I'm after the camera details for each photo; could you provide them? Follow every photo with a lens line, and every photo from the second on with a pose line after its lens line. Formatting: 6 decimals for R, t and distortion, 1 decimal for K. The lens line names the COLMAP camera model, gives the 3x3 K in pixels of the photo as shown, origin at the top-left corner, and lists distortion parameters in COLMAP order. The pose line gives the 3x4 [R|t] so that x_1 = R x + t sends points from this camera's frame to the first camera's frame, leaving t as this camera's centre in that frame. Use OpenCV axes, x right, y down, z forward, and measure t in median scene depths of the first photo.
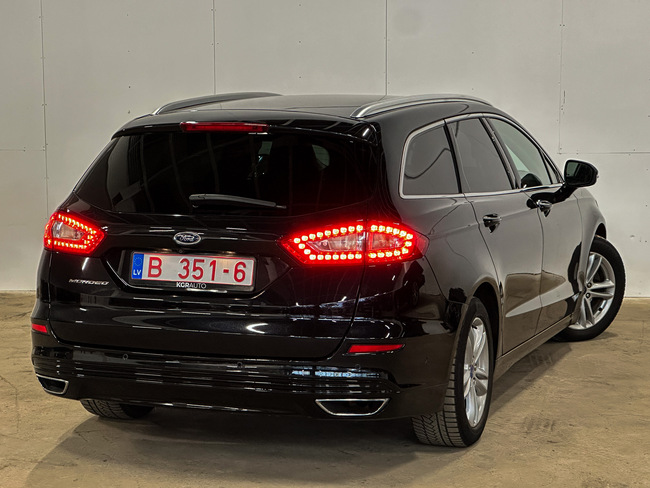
lens RADIAL K [[1622.4, 0, 325.9], [0, 1622.4, 241.5], [0, 0, 1]] dist [0.118812, 0.000000]
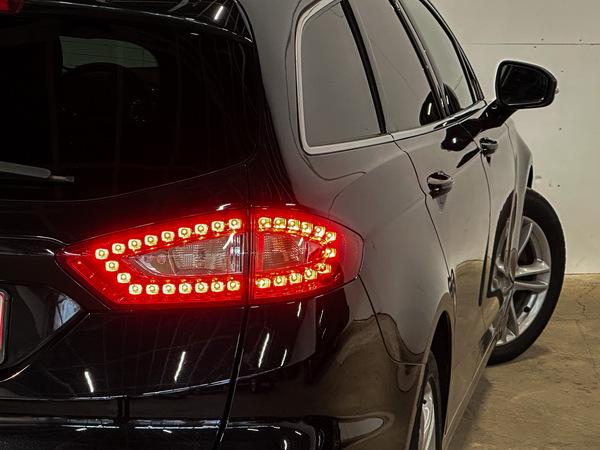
lens RADIAL K [[2097.5, 0, 299.2], [0, 2097.5, 226.6], [0, 0, 1]] dist [0.055288, 0.000000]
pose [[0.987580, -0.008025, 0.156910, -0.050724], [0.001798, 0.999207, 0.039786, -0.028924], [-0.157104, -0.039010, 0.986811, 0.377292]]
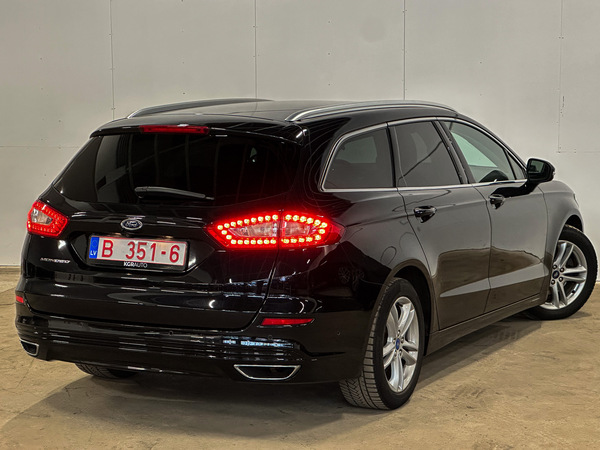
lens RADIAL K [[1429.9, 0, 298.9], [0, 1429.9, 226.1], [0, 0, 1]] dist [0.113352, 0.000000]
pose [[0.992506, 0.011288, -0.121671, 0.148958], [-0.011390, 0.999935, -0.000147, -0.001837], [0.121661, 0.001532, 0.992570, -0.006092]]
